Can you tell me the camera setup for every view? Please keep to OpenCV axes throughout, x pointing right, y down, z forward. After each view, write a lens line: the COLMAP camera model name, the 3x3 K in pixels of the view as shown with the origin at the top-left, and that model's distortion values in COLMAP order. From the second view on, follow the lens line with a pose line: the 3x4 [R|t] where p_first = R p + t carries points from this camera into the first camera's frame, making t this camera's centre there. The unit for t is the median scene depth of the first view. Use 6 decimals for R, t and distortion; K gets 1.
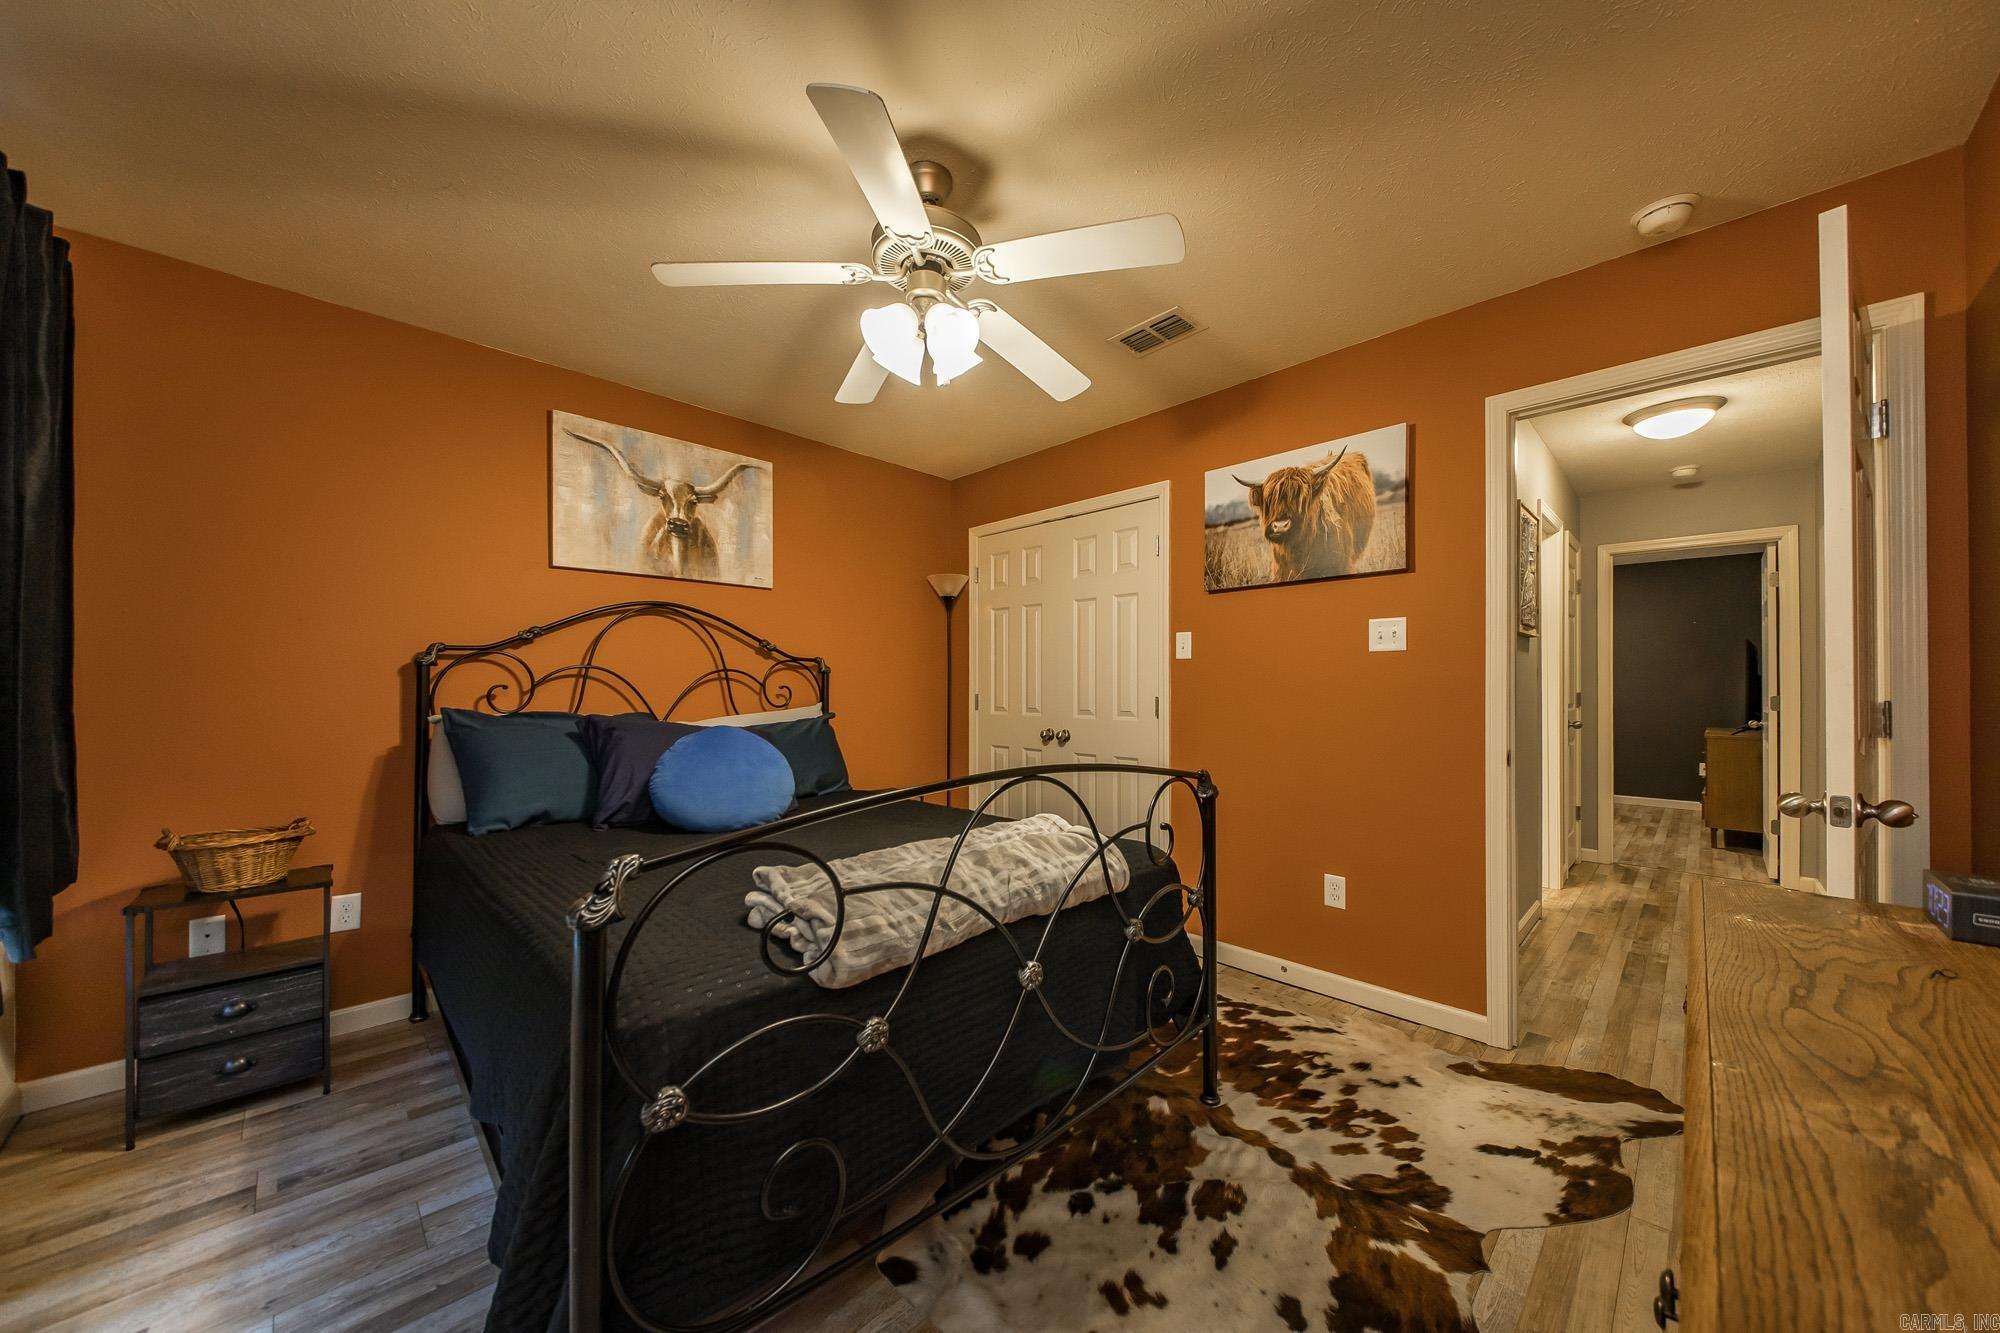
lens RADIAL K [[695.2, 0, 985.8], [0, 695.2, 683.8], [0, 0, 1]] dist [0.021008, -0.003921]
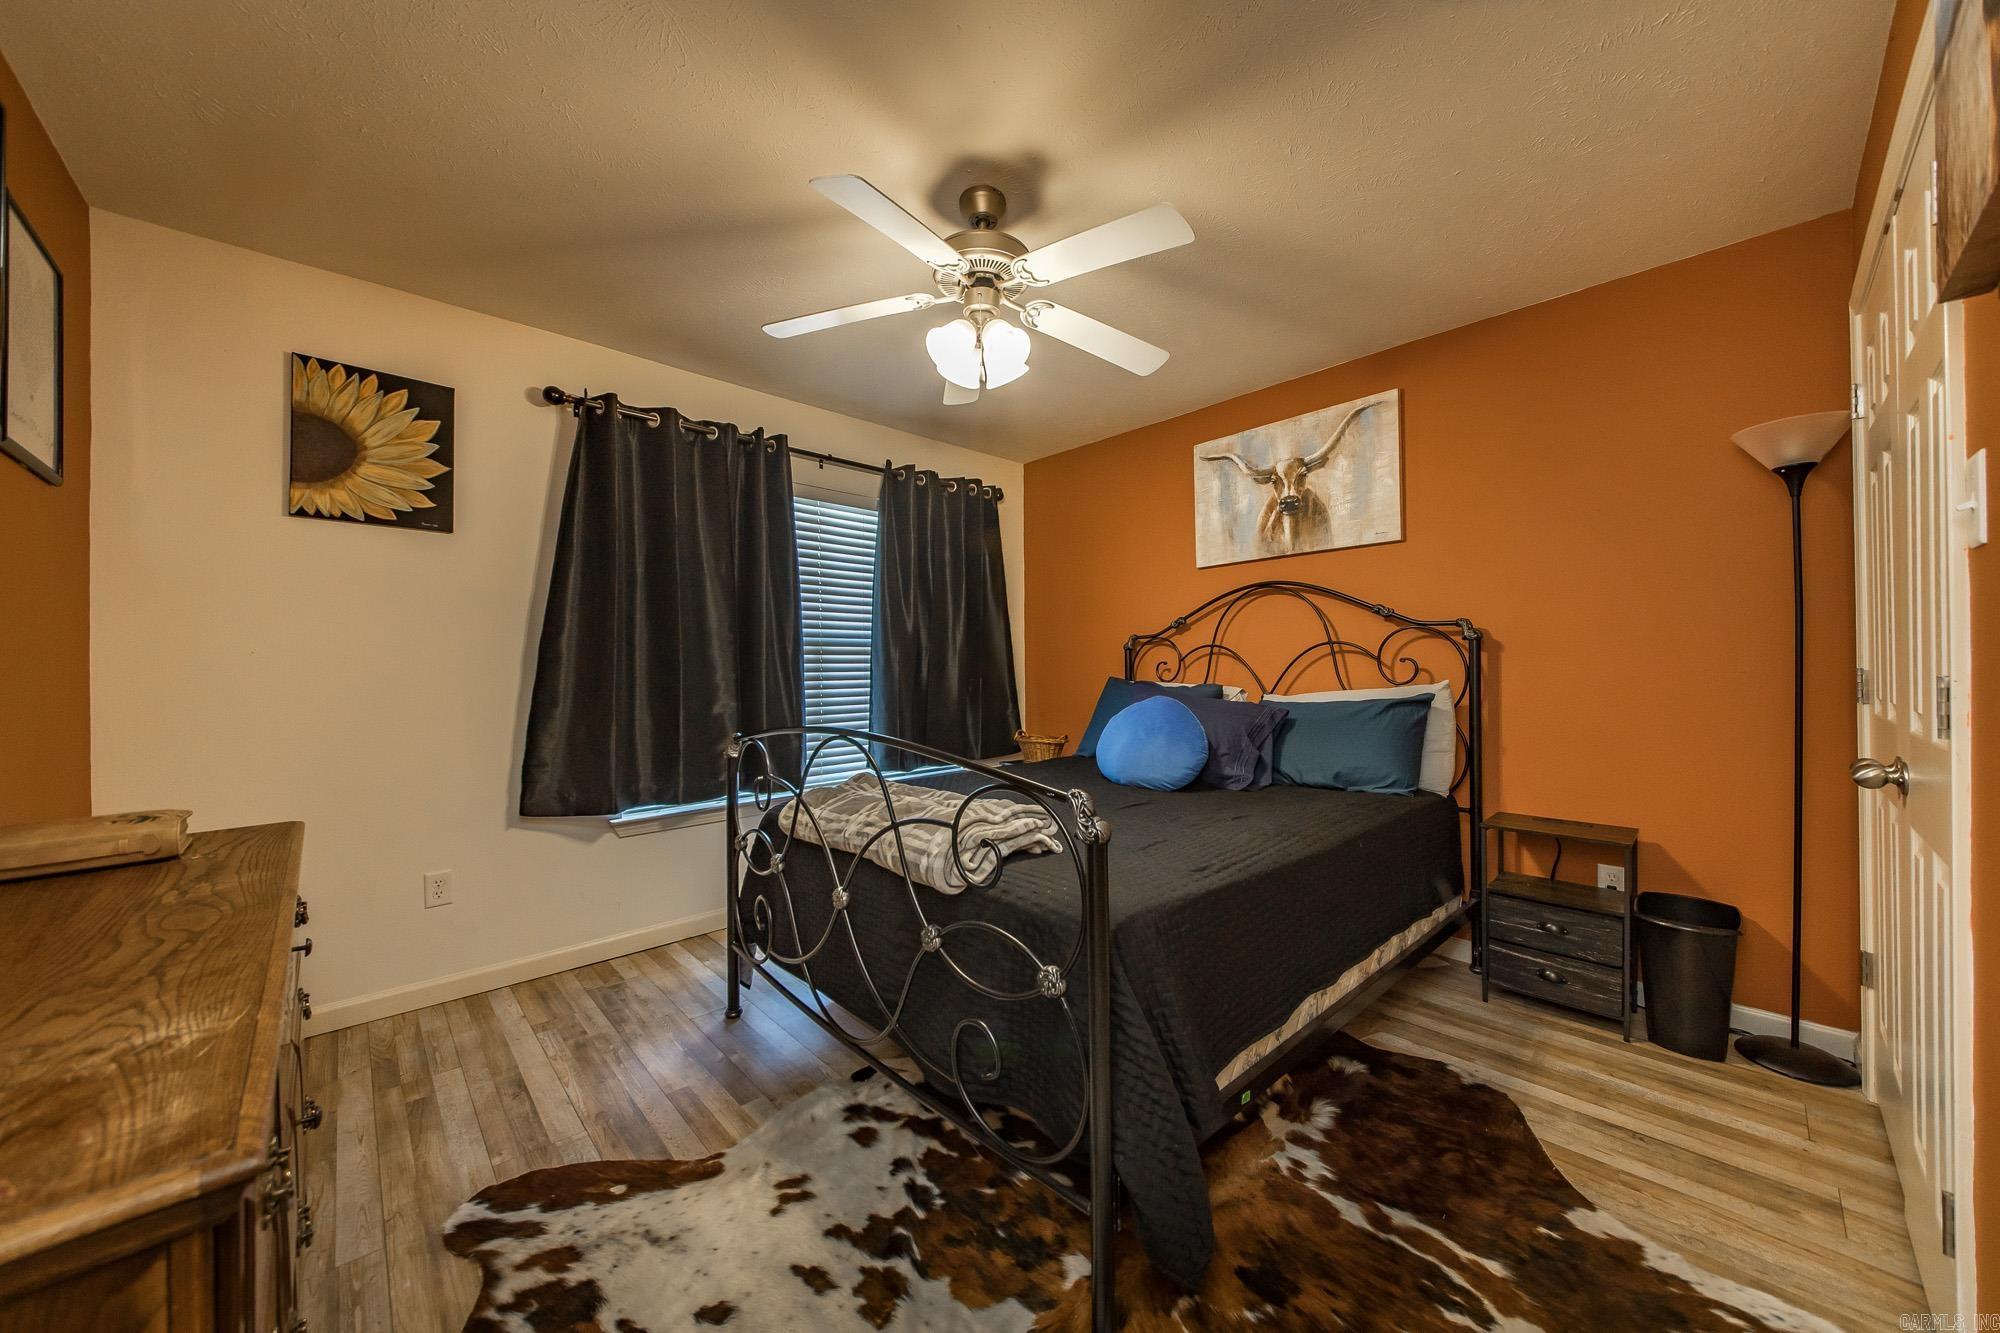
lens RADIAL K [[695.2, 0, 1009.1], [0, 695.2, 668.7], [0, 0, 1]] dist [0.021008, -0.003921]
pose [[-0.006602, -0.004792, -0.999967, 0.625511], [0.019501, 0.999798, -0.004920, 0.013341], [0.999788, -0.019533, -0.006507, 0.638026]]
